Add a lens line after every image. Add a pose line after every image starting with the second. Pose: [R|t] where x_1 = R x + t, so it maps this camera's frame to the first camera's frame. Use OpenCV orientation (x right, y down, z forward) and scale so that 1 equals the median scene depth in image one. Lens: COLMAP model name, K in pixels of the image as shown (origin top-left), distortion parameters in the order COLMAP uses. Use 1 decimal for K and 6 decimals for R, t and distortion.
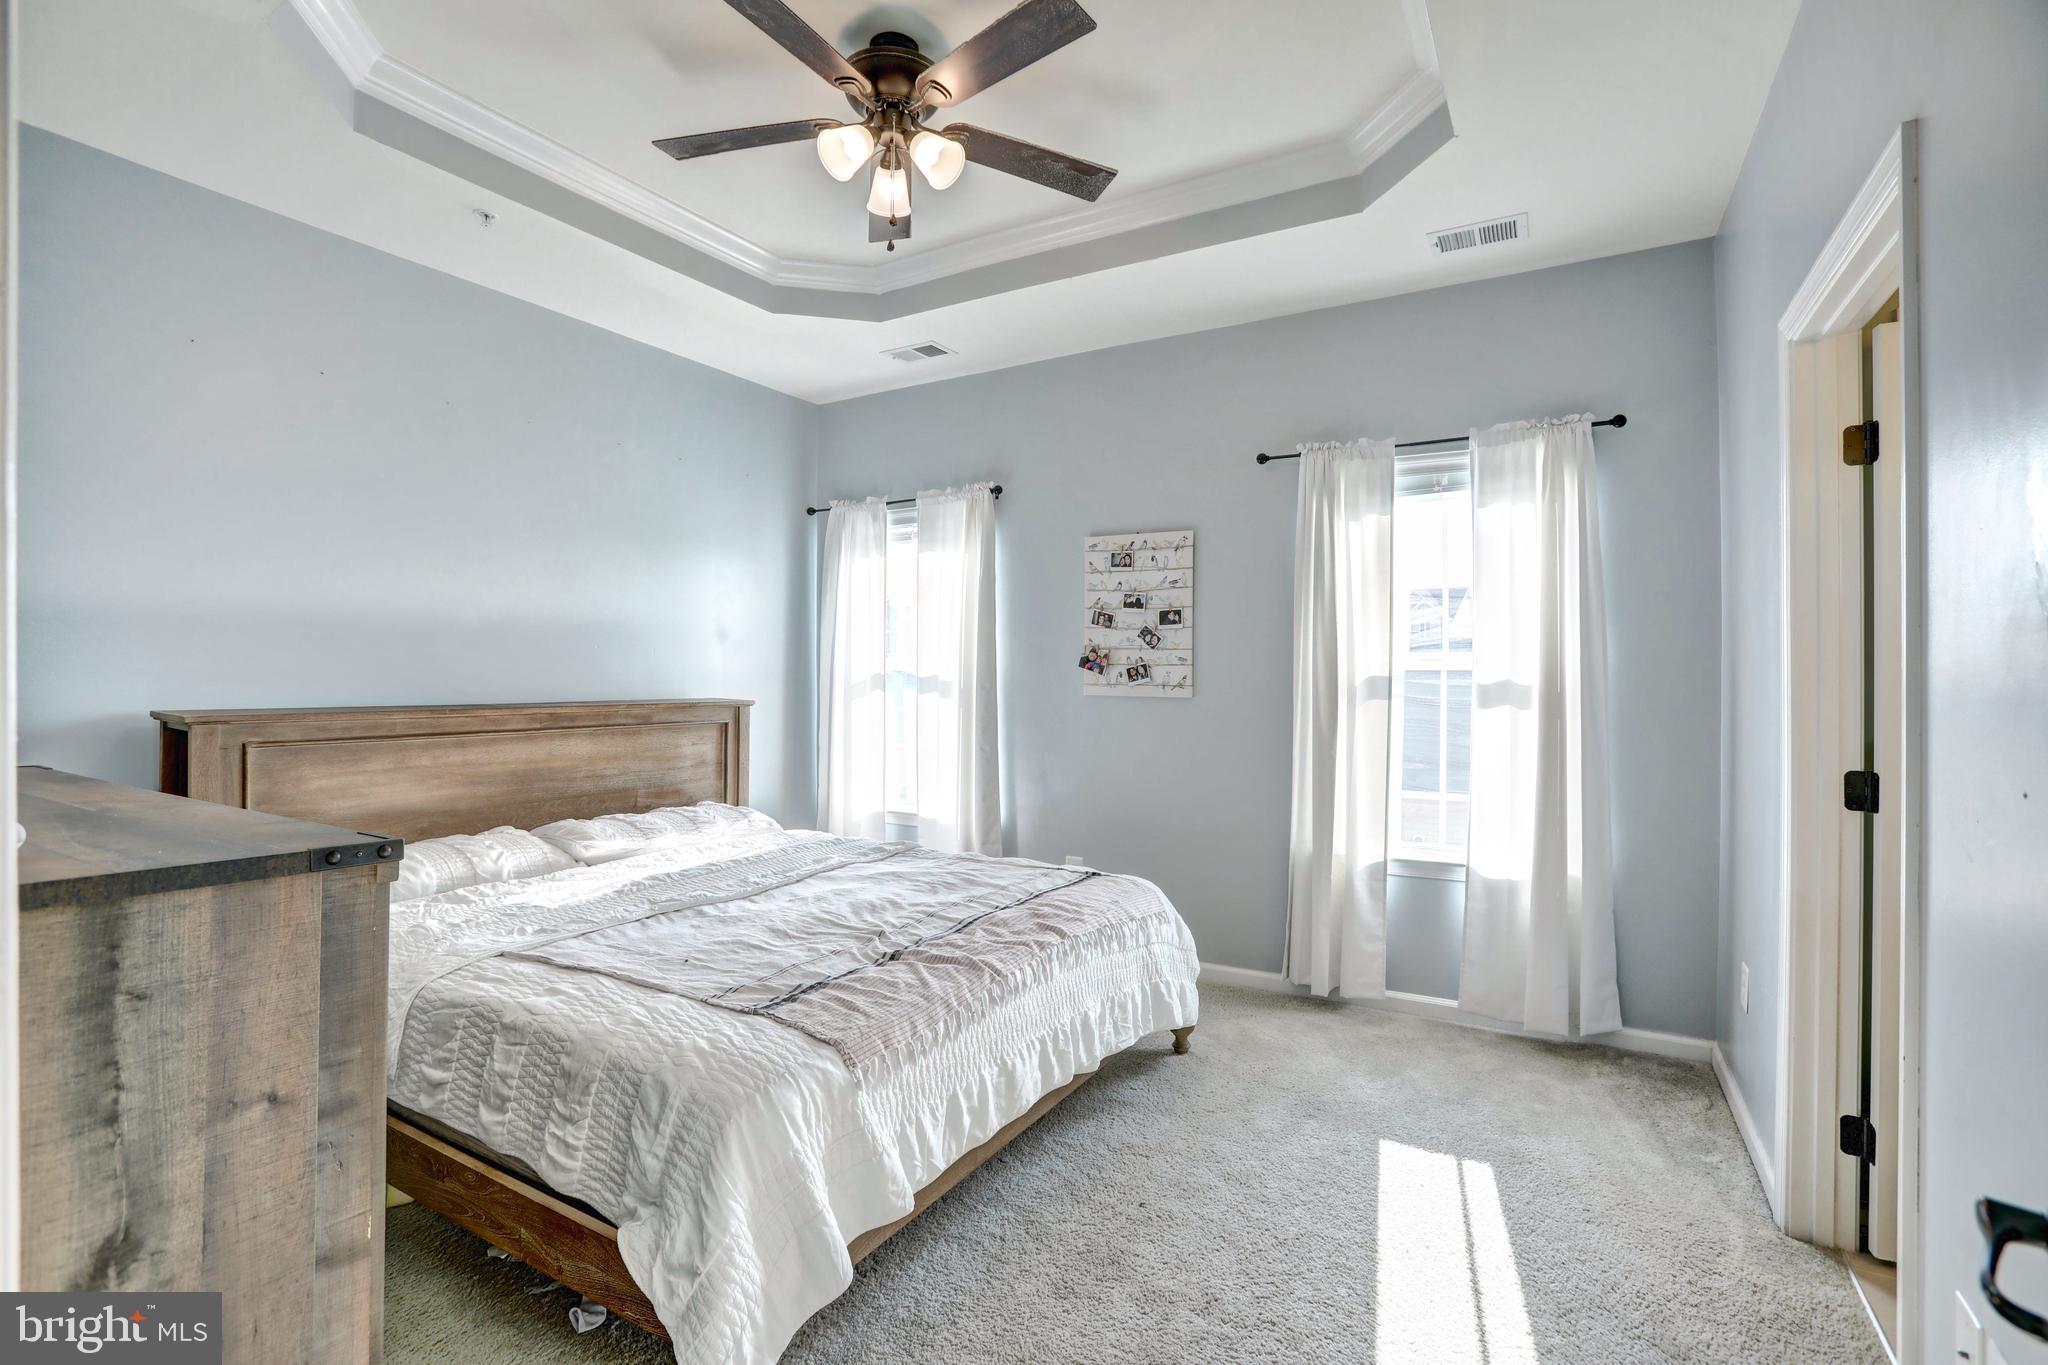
lens RADIAL K [[940.5, 0, 1010.2], [0, 940.5, 679.0], [0, 0, 1]] dist [-0.052200, 0.008894]
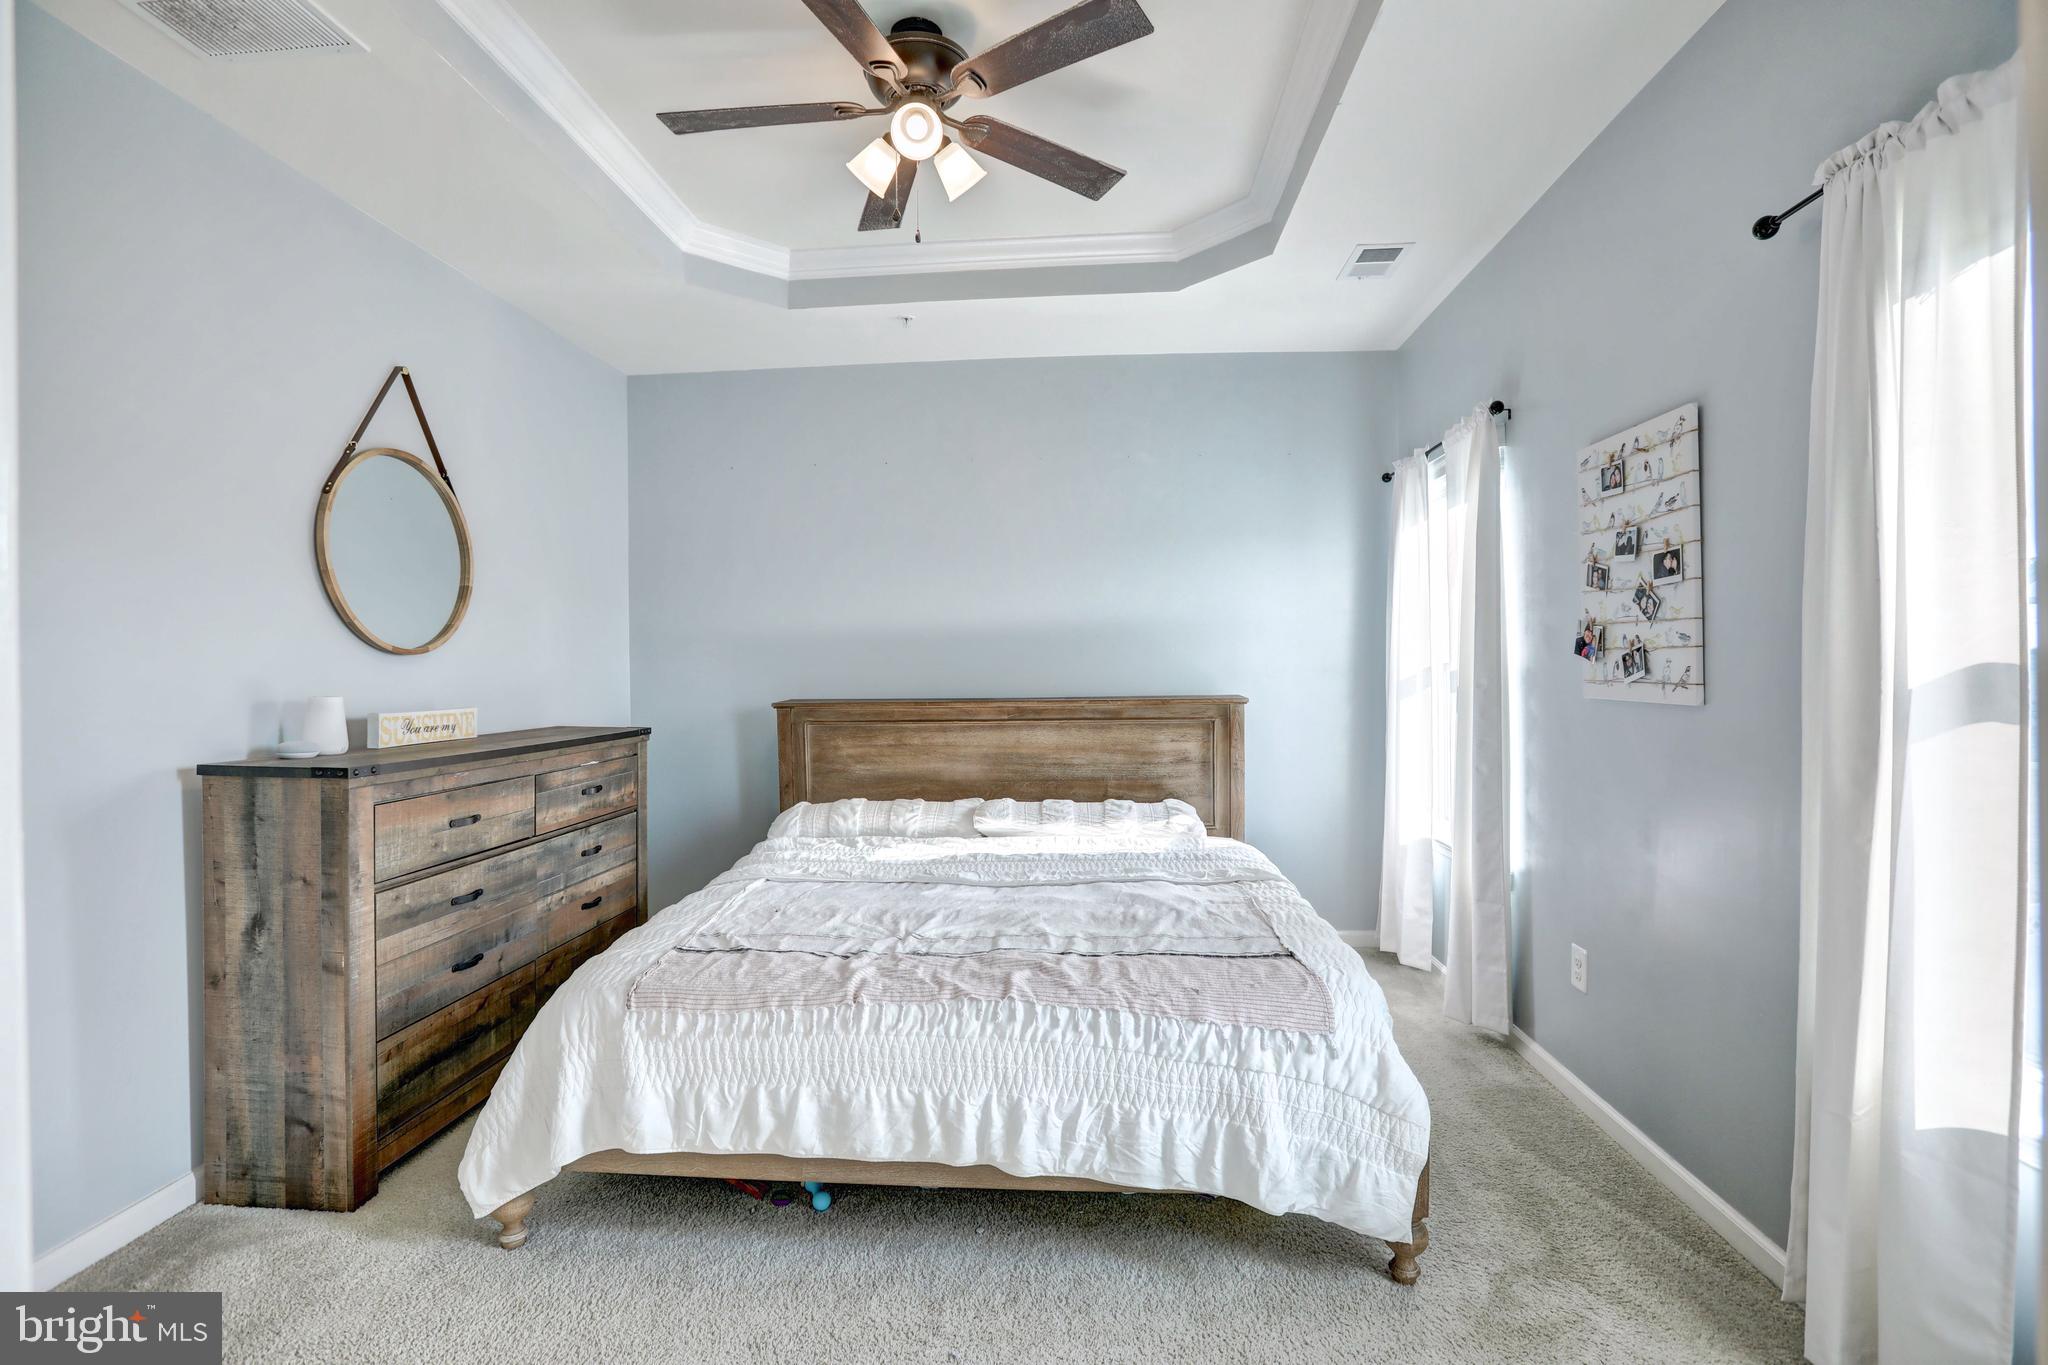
lens RADIAL K [[940.5, 0, 1018.1], [0, 940.5, 666.5], [0, 0, 1]] dist [-0.052200, 0.008894]
pose [[0.447437, -0.013188, -0.894218, 0.497125], [0.010512, 0.999900, -0.009488, -0.002544], [0.894254, -0.005155, 0.447530, 0.404808]]
